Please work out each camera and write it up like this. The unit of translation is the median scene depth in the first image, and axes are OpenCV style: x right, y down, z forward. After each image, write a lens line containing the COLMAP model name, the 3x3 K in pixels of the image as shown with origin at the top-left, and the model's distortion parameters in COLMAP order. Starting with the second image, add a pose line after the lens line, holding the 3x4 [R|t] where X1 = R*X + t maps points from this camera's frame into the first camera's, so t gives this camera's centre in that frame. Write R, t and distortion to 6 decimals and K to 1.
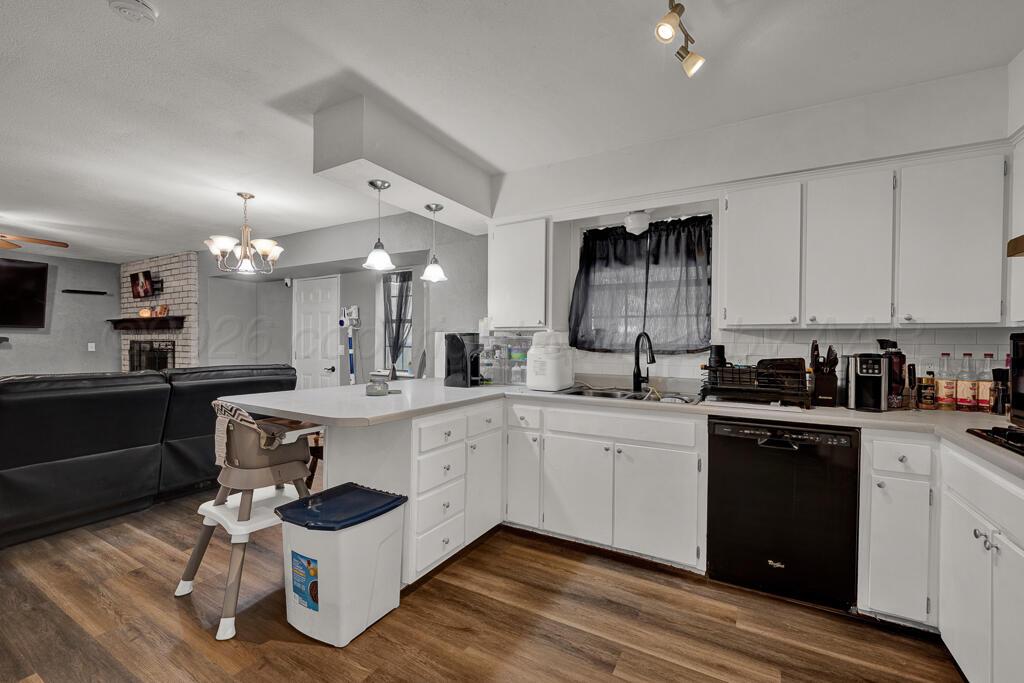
lens RADIAL K [[431.5, 0, 517.8], [0, 431.5, 344.2], [0, 0, 1]] dist [-0.002685, 0.000033]
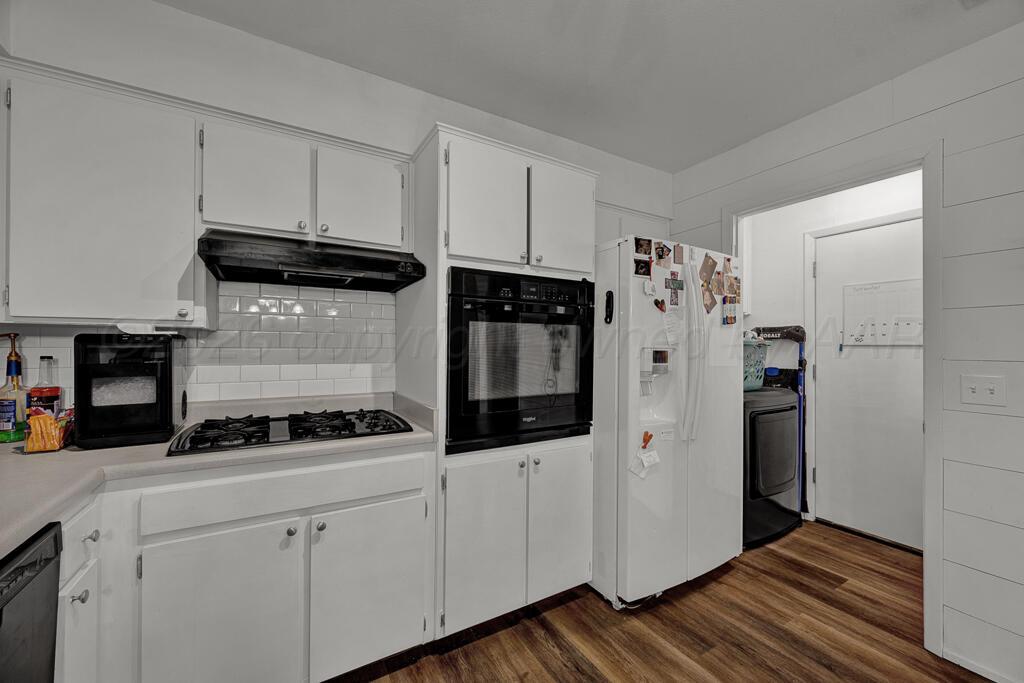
lens RADIAL K [[399.7, 0, 515.9], [0, 399.7, 345.9], [0, 0, 1]] dist [-0.000667, -0.000492]
pose [[-0.856939, -0.009450, 0.515331, 0.061385], [-0.005503, 0.999943, 0.009186, -0.009632], [-0.515388, 0.005036, -0.856942, 0.856193]]
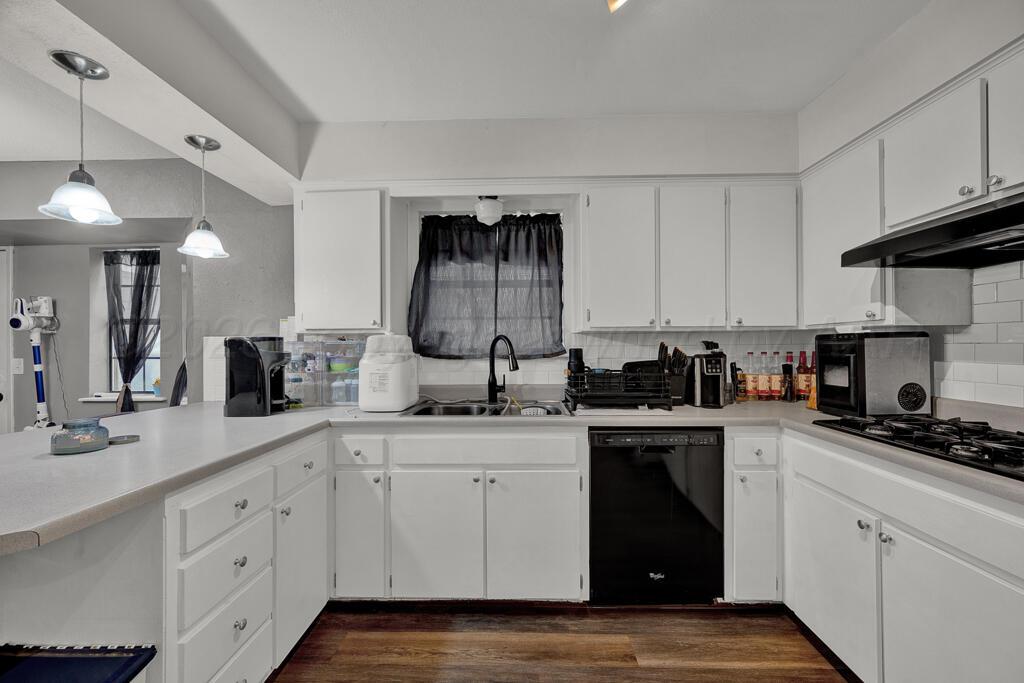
lens RADIAL K [[399.7, 0, 514.6], [0, 399.7, 344.5], [0, 0, 1]] dist [-0.000667, -0.000492]
pose [[0.884369, -0.012804, 0.466612, -0.073718], [0.017307, 0.999836, -0.005367, -0.004606], [-0.466467, 0.012822, 0.884446, 0.293779]]
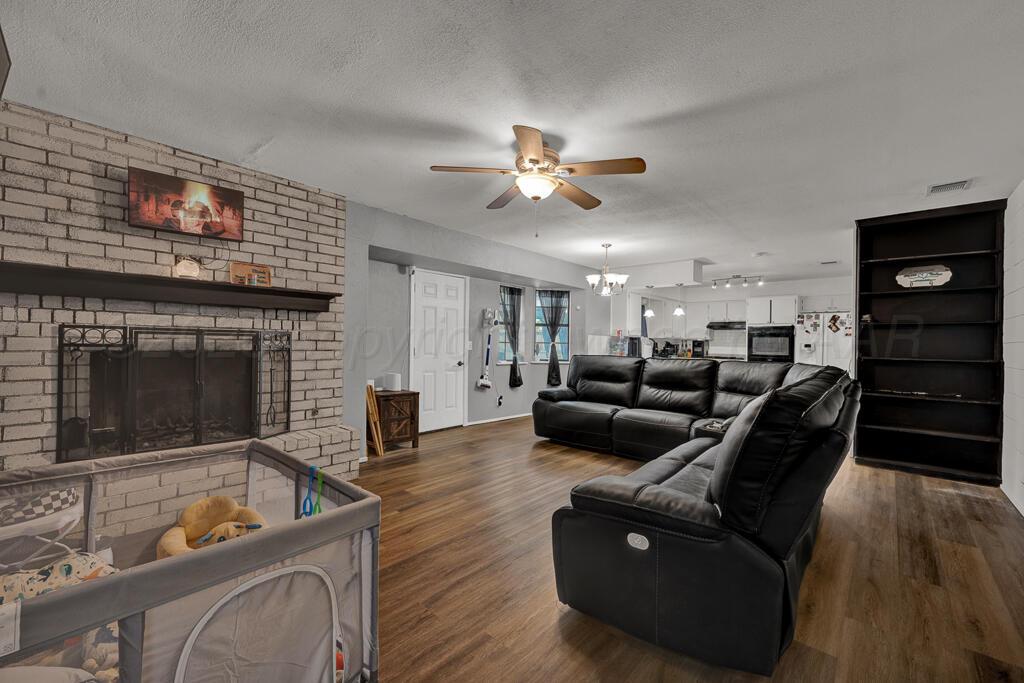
lens RADIAL K [[395.2, 0, 527.1], [0, 395.2, 343.3], [0, 0, 1]] dist [-0.000448, 0.000005]
pose [[0.225005, -0.002131, 0.974355, -2.937720], [-0.008369, 0.999956, 0.004120, 0.003849], [-0.974322, -0.009081, 0.224977, 1.352582]]
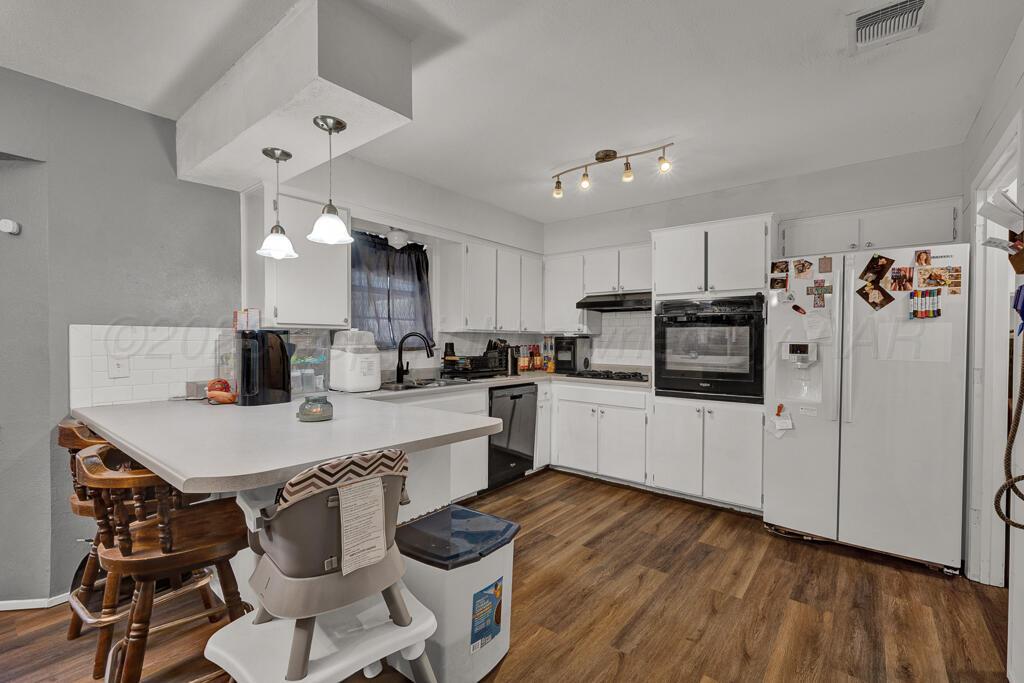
lens RADIAL K [[431.5, 0, 516.7], [0, 431.5, 344.8], [0, 0, 1]] dist [-0.002685, 0.000033]
pose [[0.171856, -0.015982, 0.984992, -0.957752], [0.004166, 0.999871, 0.015496, -0.012978], [-0.985113, 0.001441, 0.171901, 0.559772]]
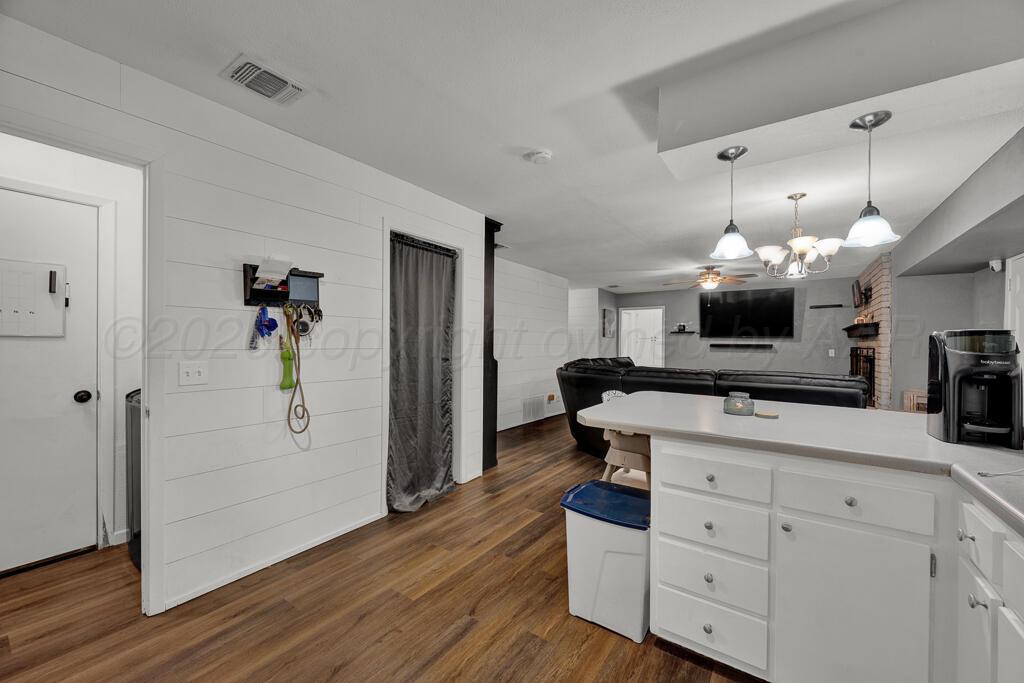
lens RADIAL K [[399.7, 0, 511.1], [0, 399.7, 345.6], [0, 0, 1]] dist [-0.000667, -0.000492]
pose [[-0.110457, -0.000654, -0.993881, 0.462342], [-0.014683, 0.999892, 0.000974, -0.003374], [0.993772, 0.014700, -0.110454, 0.659616]]
